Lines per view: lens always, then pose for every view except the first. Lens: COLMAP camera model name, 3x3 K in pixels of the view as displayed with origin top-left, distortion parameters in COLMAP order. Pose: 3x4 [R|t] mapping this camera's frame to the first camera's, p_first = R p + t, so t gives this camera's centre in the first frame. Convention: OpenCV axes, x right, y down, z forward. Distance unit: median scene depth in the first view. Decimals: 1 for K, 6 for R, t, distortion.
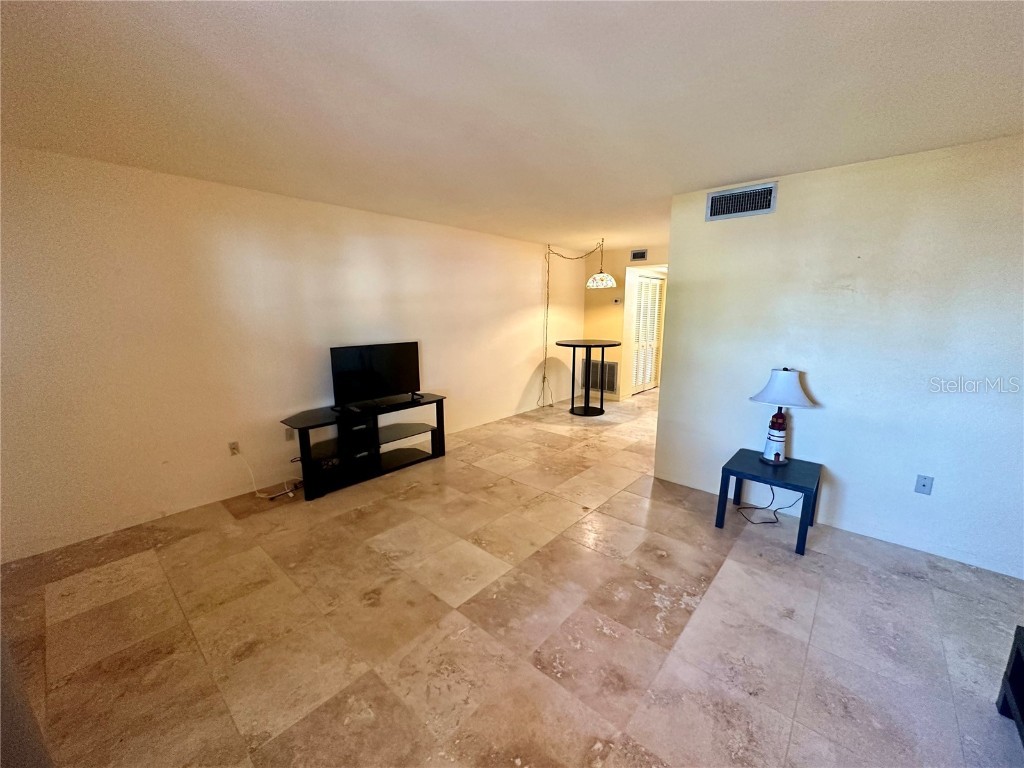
lens RADIAL K [[408.2, 0, 512.0], [0, 408.2, 384.0], [0, 0, 1]] dist [-0.003053, 0.000358]
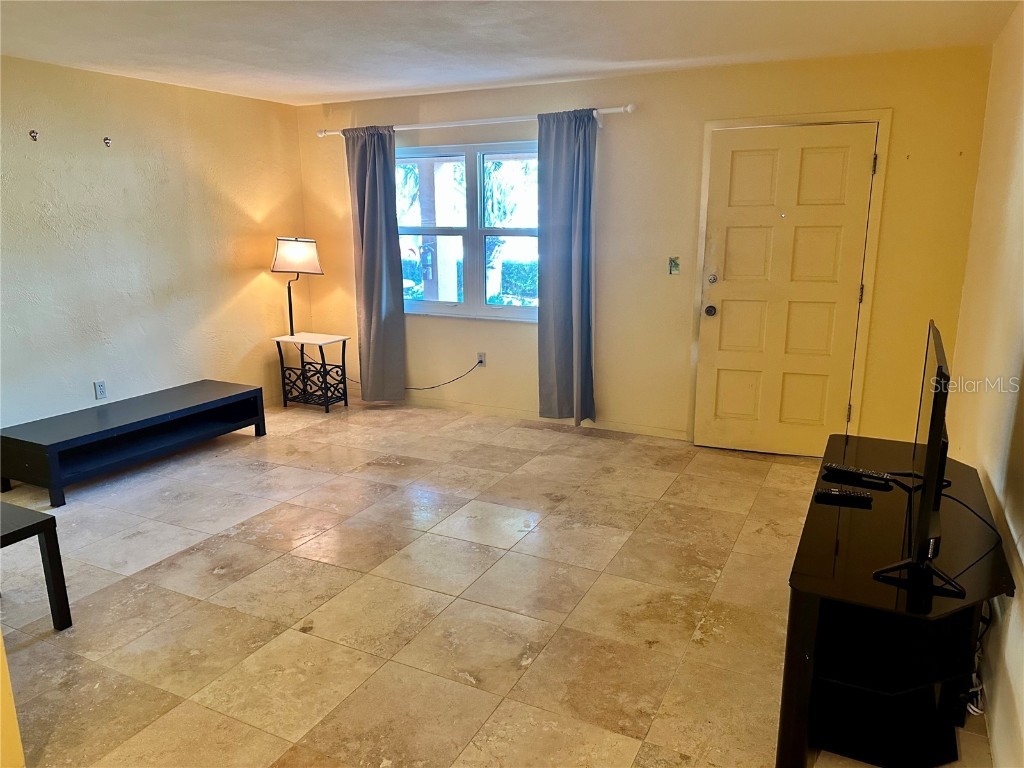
lens RADIAL K [[713.4, 0, 517.9], [0, 713.4, 382.3], [0, 0, 1]] dist [0.080921, -0.000437]
pose [[-0.966646, 0.061228, -0.248691, 0.144416], [-0.042893, 0.918589, 0.392880, -0.354729], [0.252500, 0.390442, -0.885324, 1.883657]]
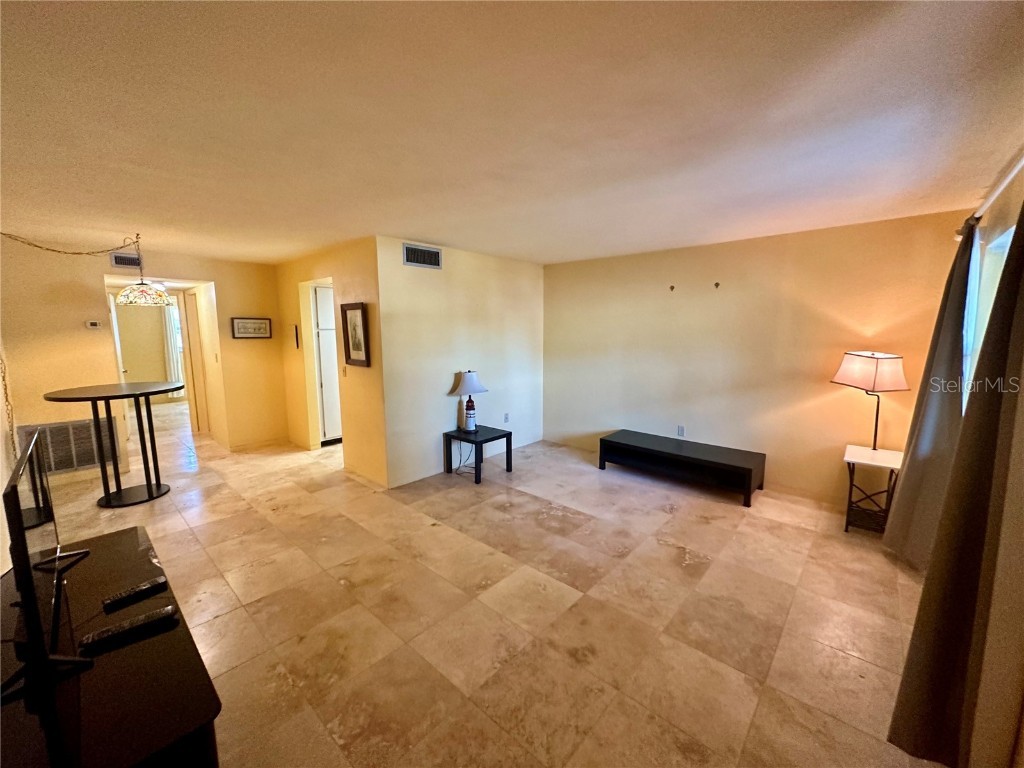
lens RADIAL K [[408.2, 0, 512.0], [0, 408.2, 384.0], [0, 0, 1]] dist [-0.003053, 0.000358]
pose [[0.012254, -0.136198, 0.990606, -0.880047], [0.187061, 0.973503, 0.131533, -0.161027], [-0.982272, 0.183692, 0.037406, 0.763181]]
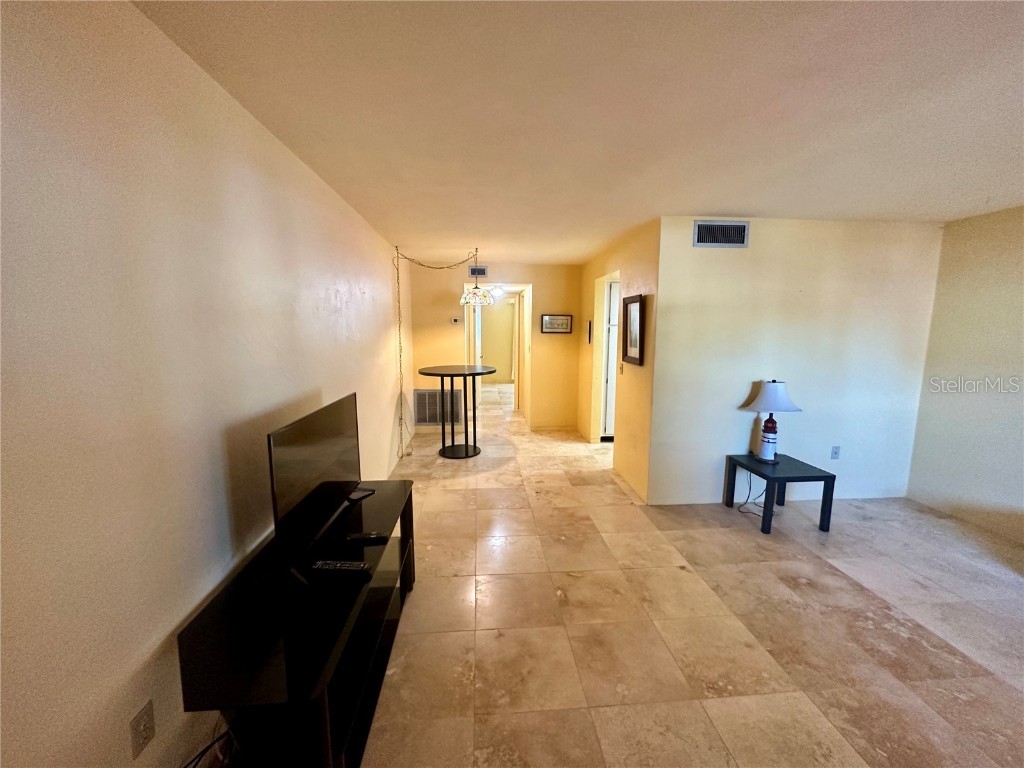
lens RADIAL K [[408.2, 0, 512.0], [0, 408.2, 384.0], [0, 0, 1]] dist [-0.003053, 0.000358]
pose [[0.694809, -0.099156, 0.712326, -0.678733], [0.130864, 0.991346, 0.010350, -0.135370], [-0.707188, 0.086027, 0.701772, 0.687588]]
